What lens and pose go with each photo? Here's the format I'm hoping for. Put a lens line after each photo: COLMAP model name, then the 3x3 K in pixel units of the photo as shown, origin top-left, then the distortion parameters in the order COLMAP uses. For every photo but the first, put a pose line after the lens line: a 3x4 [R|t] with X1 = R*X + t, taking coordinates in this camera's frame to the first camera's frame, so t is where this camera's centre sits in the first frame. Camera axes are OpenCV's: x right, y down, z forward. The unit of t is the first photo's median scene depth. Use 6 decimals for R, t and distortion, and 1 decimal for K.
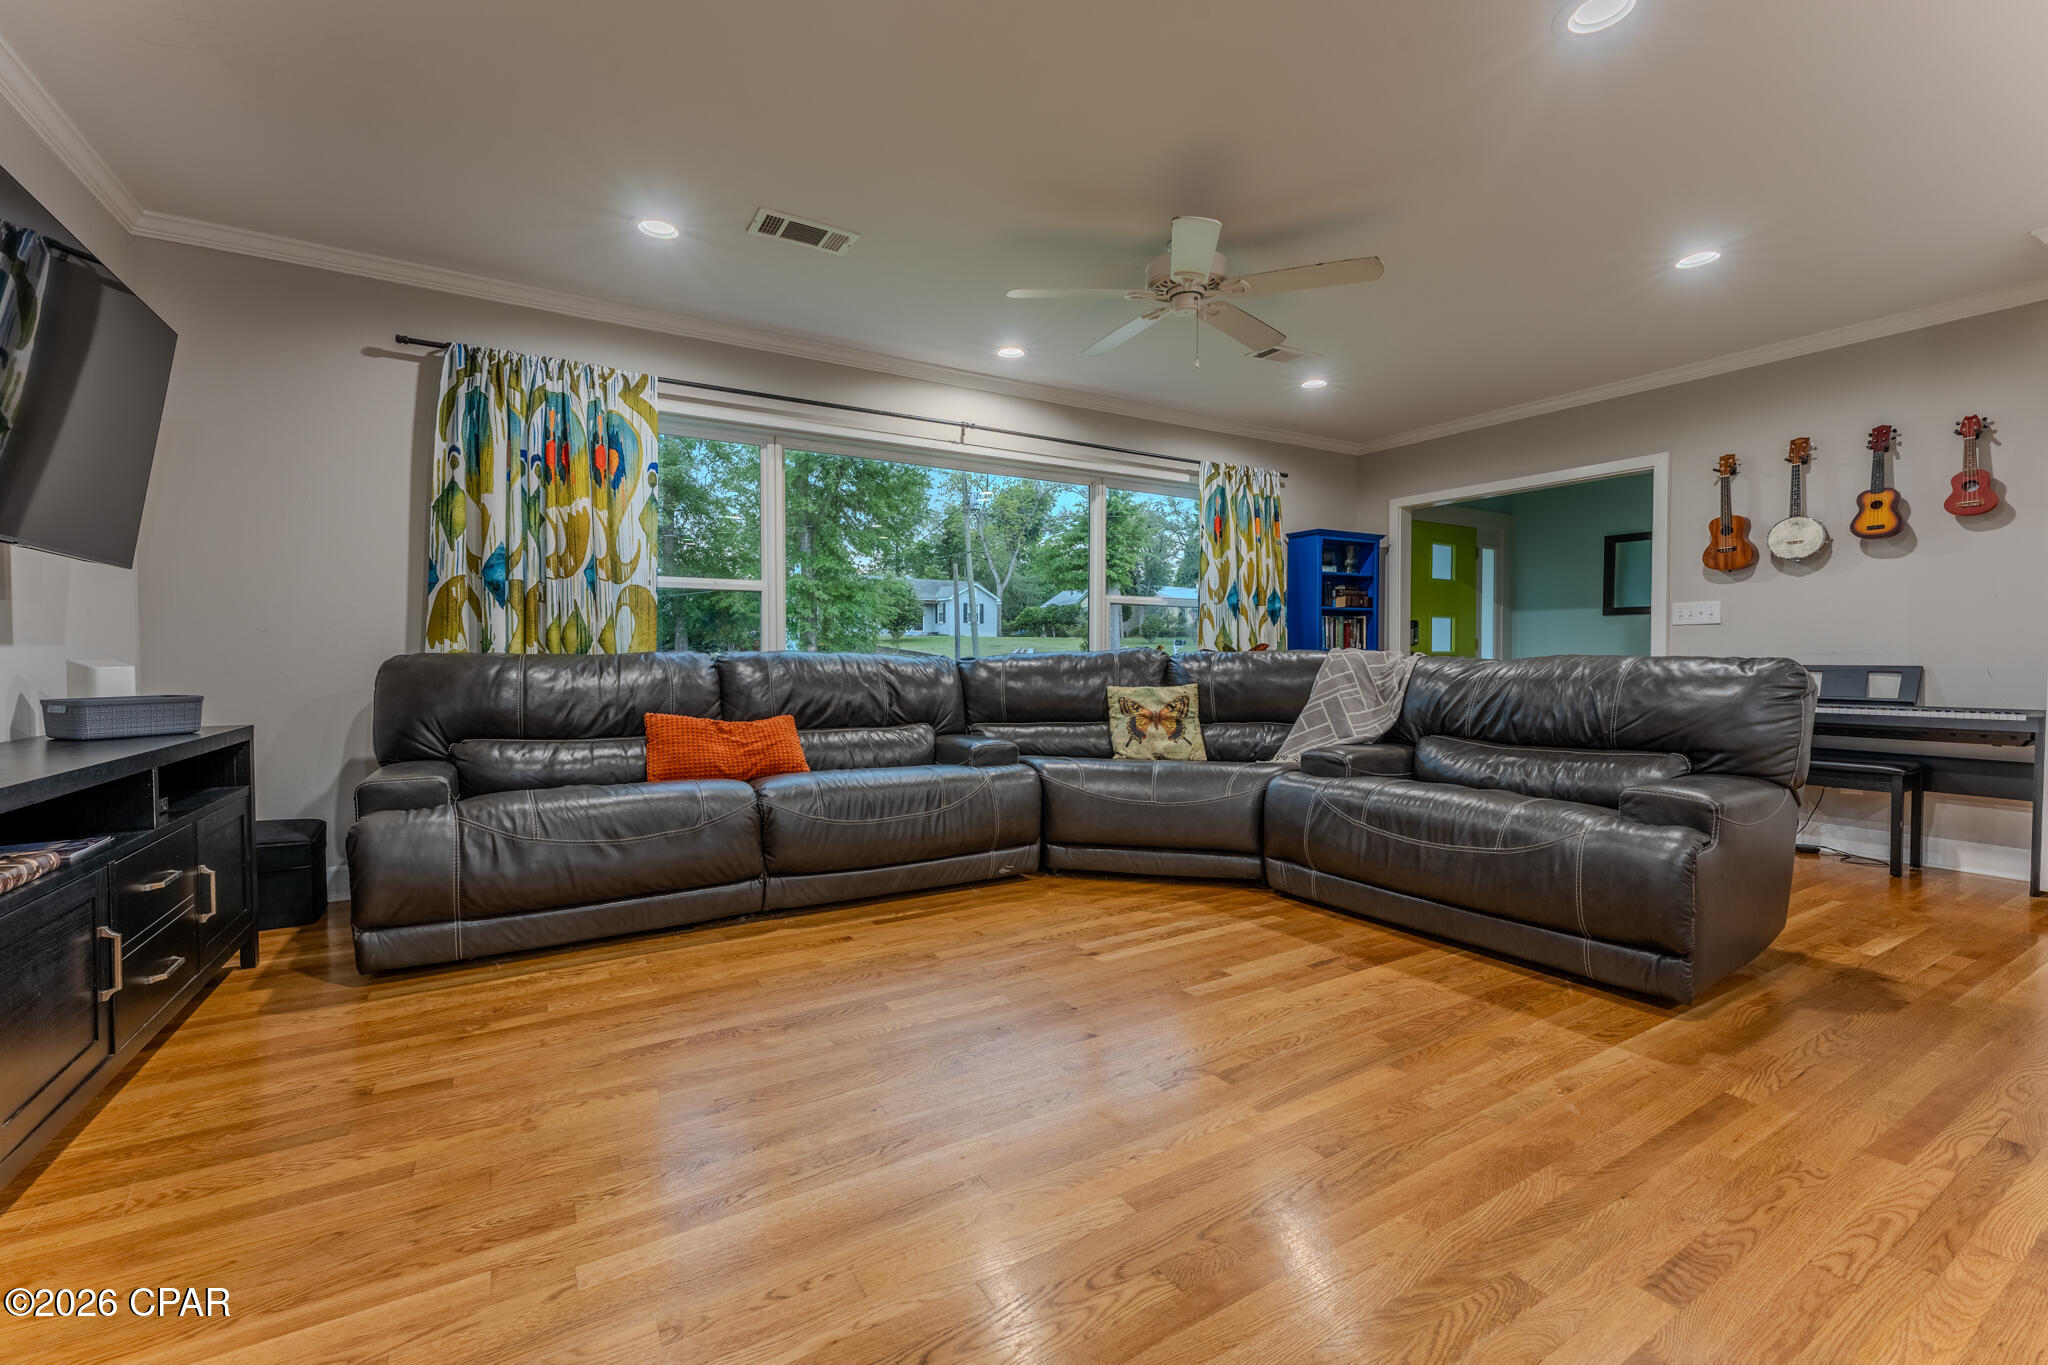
lens RADIAL K [[844.5, 0, 1050.9], [0, 844.5, 674.4], [0, 0, 1]] dist [-0.000309, 0.000008]
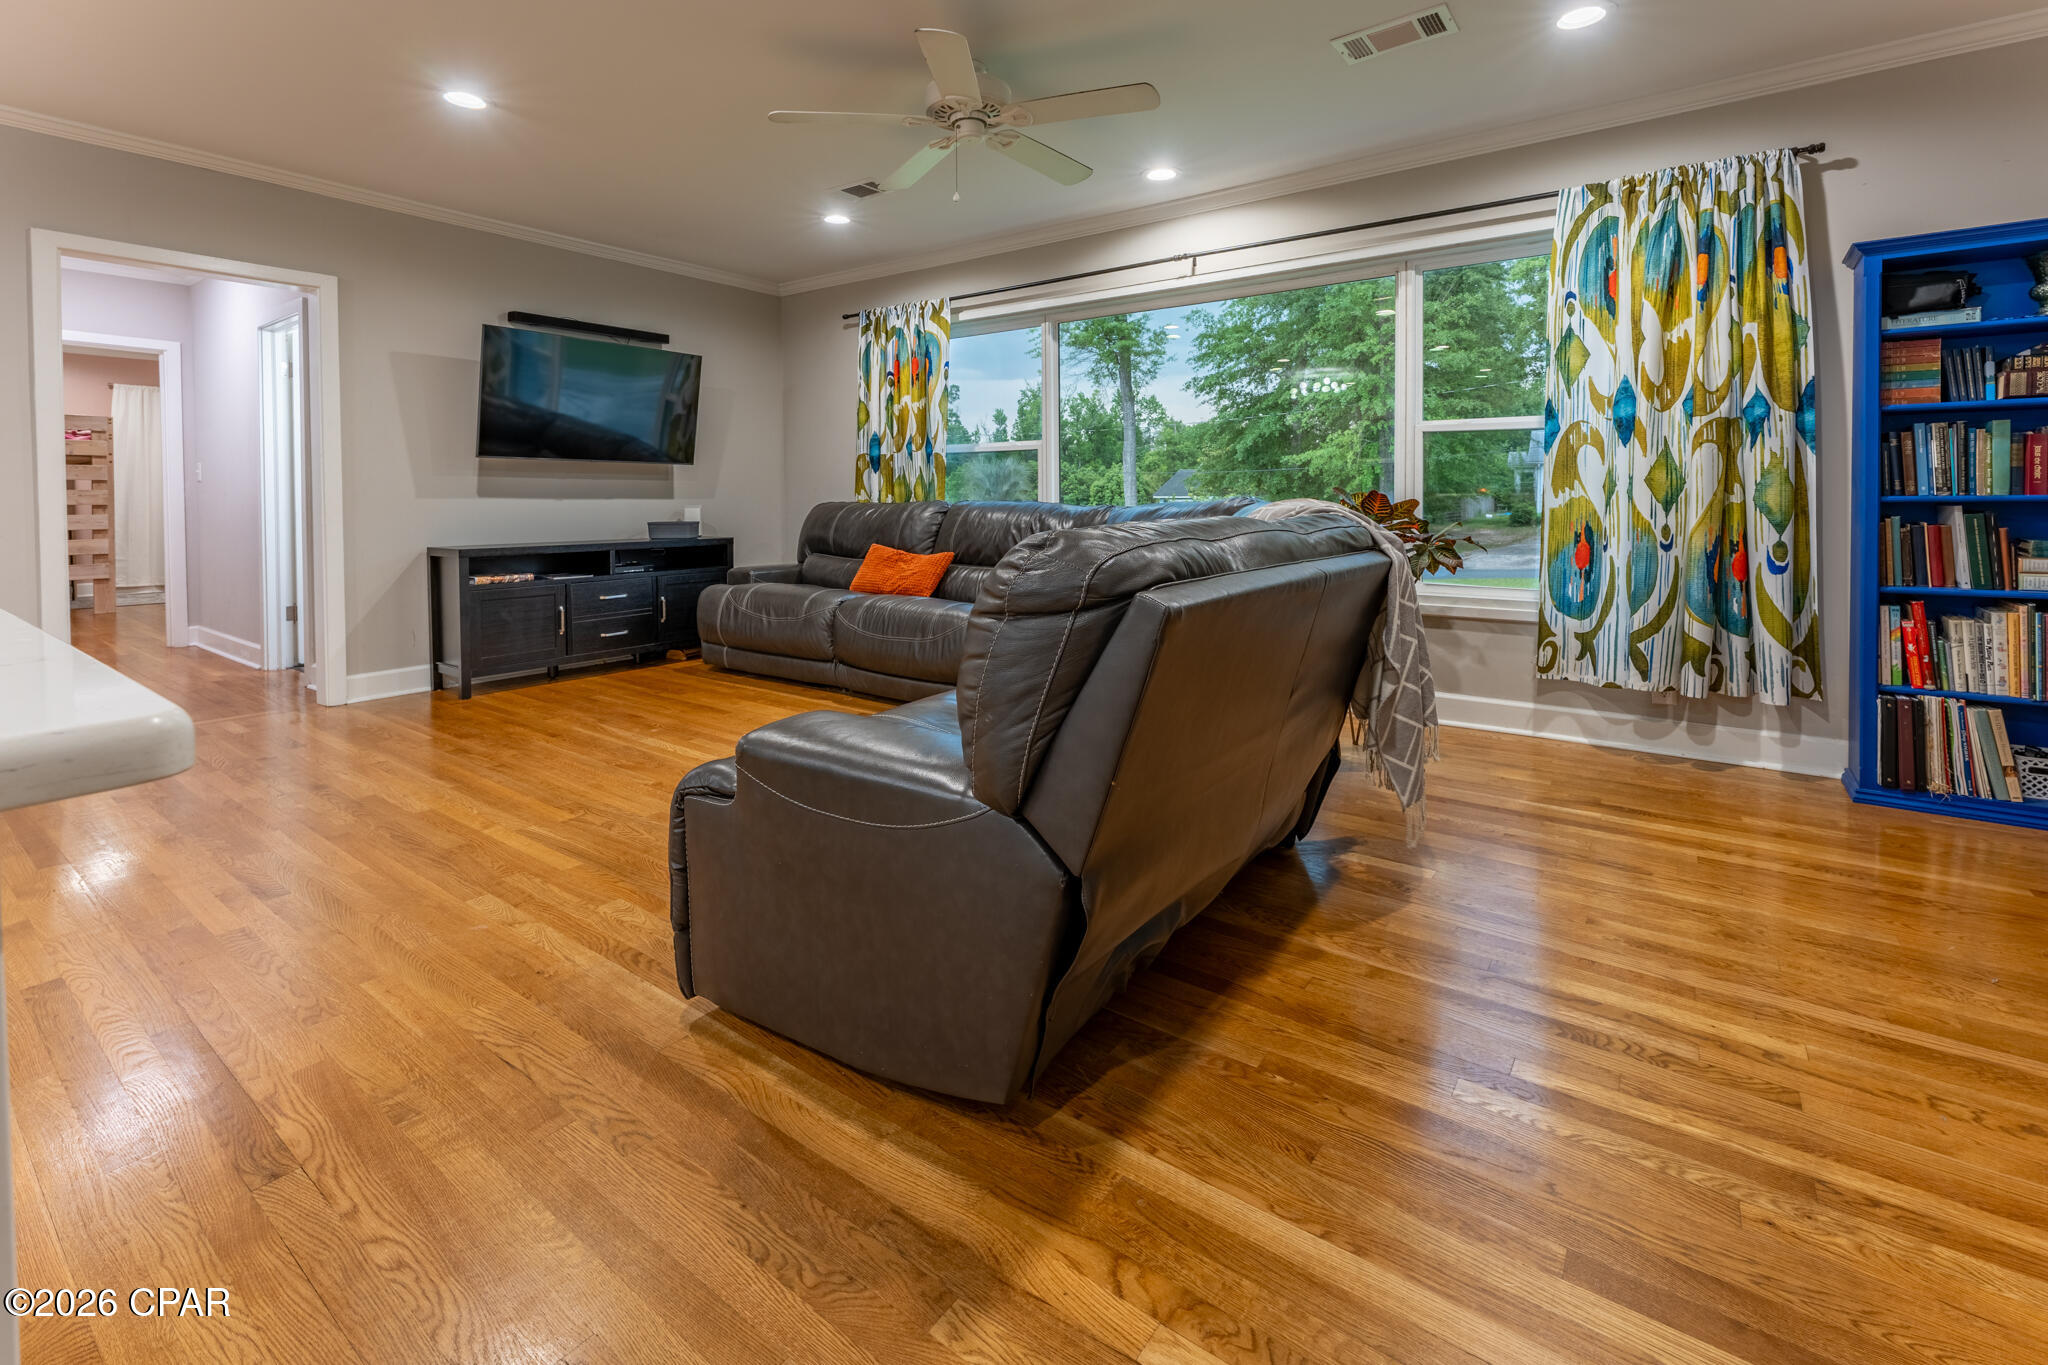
lens RADIAL K [[903.0, 0, 1023.0], [0, 903.0, 516.7], [0, 0, 1]] dist [-0.000614, -0.000114]
pose [[0.377274, 0.016252, -0.925959, 0.952910], [-0.025111, 0.999658, 0.007314, -0.015898], [0.925761, 0.020493, 0.377553, 0.588350]]
